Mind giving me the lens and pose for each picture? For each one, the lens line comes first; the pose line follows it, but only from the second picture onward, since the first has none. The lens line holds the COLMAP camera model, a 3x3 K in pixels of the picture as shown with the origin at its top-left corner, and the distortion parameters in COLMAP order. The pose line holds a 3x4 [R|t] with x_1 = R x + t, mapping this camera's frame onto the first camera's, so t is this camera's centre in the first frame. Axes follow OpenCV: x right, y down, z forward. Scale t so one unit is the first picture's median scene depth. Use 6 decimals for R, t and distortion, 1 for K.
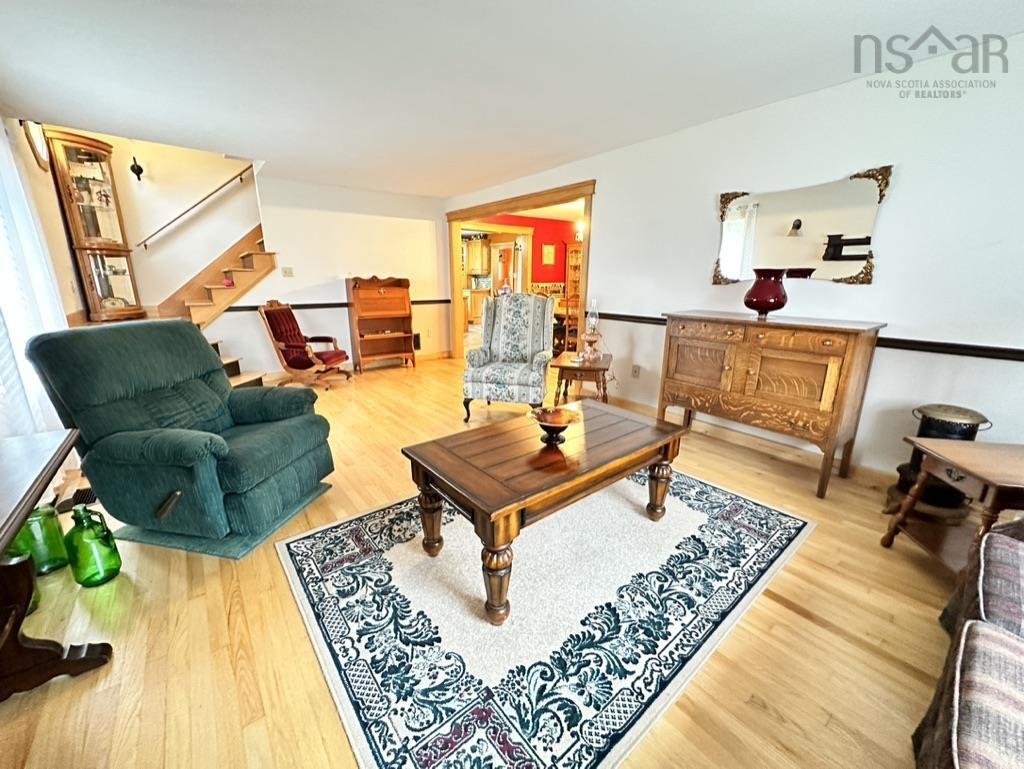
lens RADIAL K [[407.5, 0, 512.0], [0, 407.5, 381.9], [0, 0, 1]] dist [-0.001797, -0.000110]
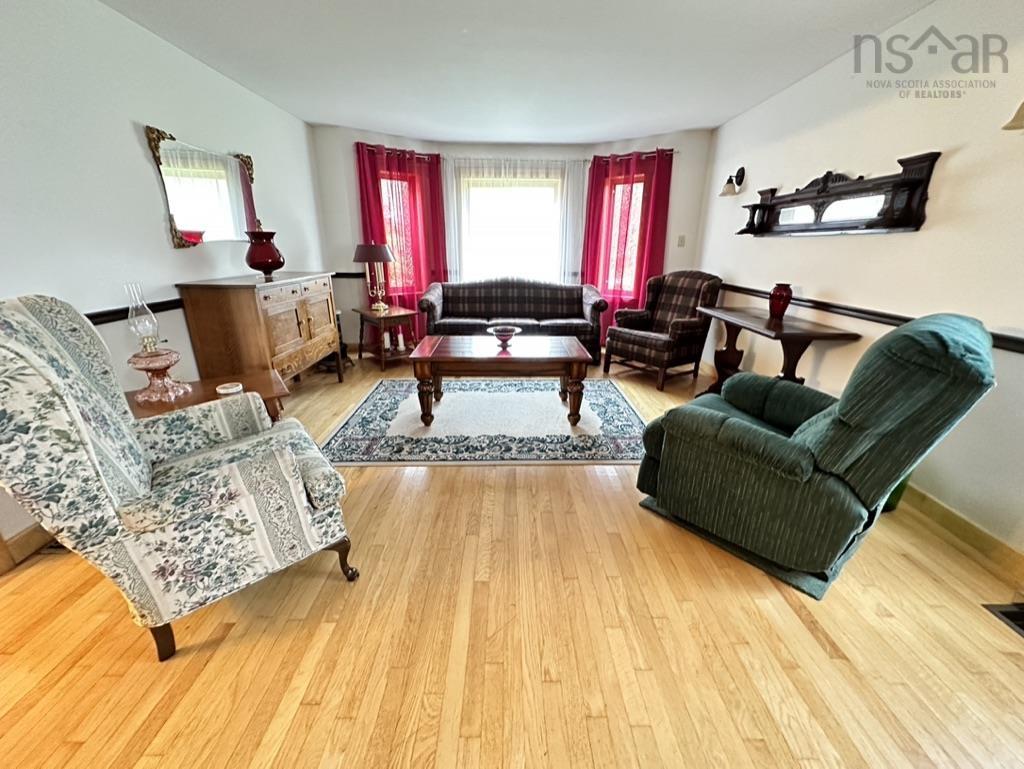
lens RADIAL K [[407.5, 0, 512.0], [0, 407.5, 381.9], [0, 0, 1]] dist [-0.001797, -0.000110]
pose [[-0.785457, -0.210450, 0.582038, -0.358202], [0.141256, 0.854638, 0.499640, -0.216886], [-0.602581, 0.474662, -0.641554, 0.839321]]
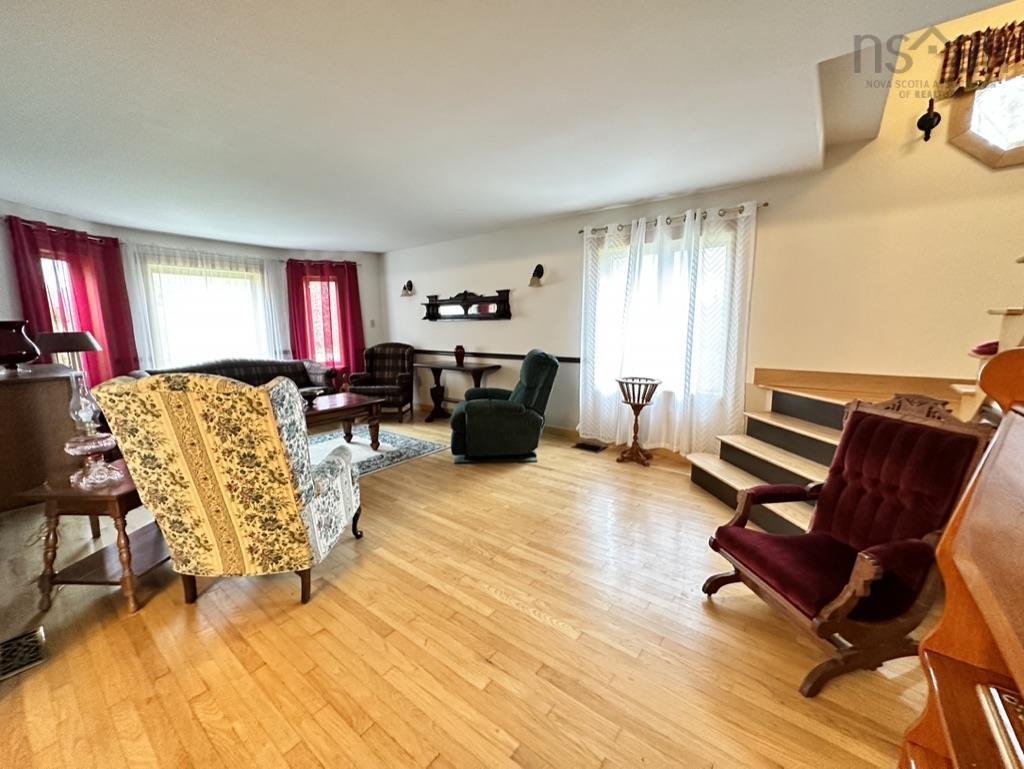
lens RADIAL K [[407.5, 0, 512.0], [0, 407.5, 381.9], [0, 0, 1]] dist [-0.001797, -0.000110]
pose [[-0.971598, 0.034473, -0.234114, -0.164310], [-0.057691, 0.924975, 0.375623, -0.322054], [0.229498, 0.378461, -0.896715, 1.224538]]
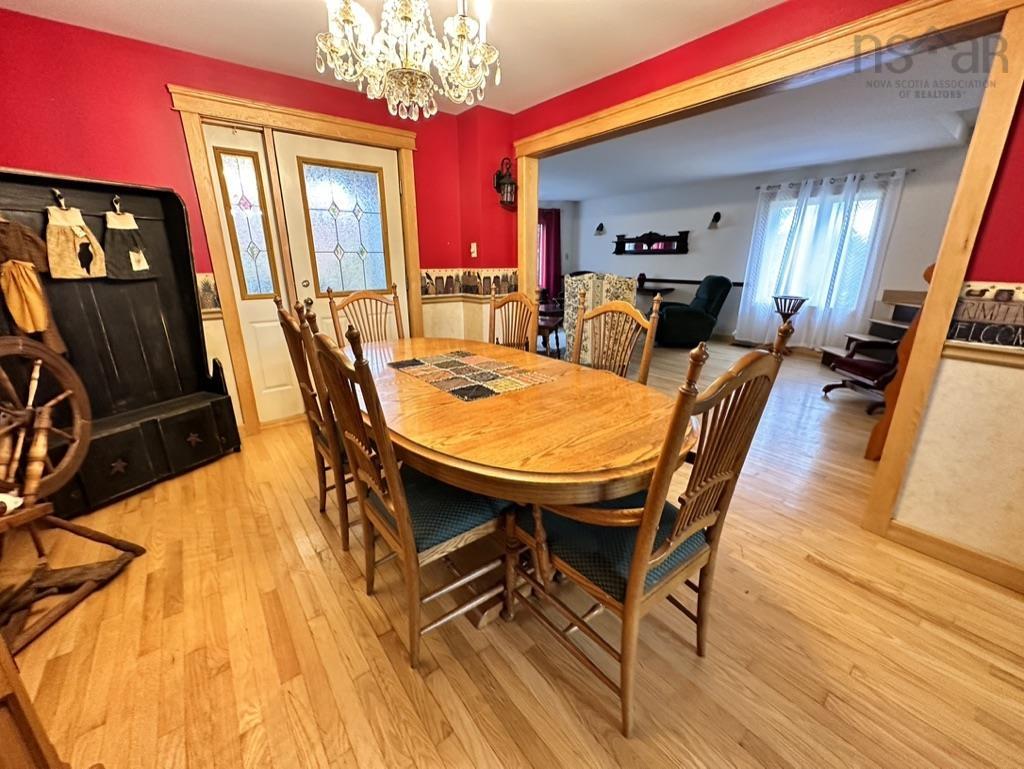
lens RADIAL K [[407.5, 0, 512.0], [0, 407.5, 381.9], [0, 0, 1]] dist [-0.001797, -0.000110]
pose [[-0.999887, -0.012882, 0.007723, 0.191967], [-0.007052, 0.856678, 0.515803, -0.426711], [-0.013261, 0.515691, -0.856672, 1.697198]]
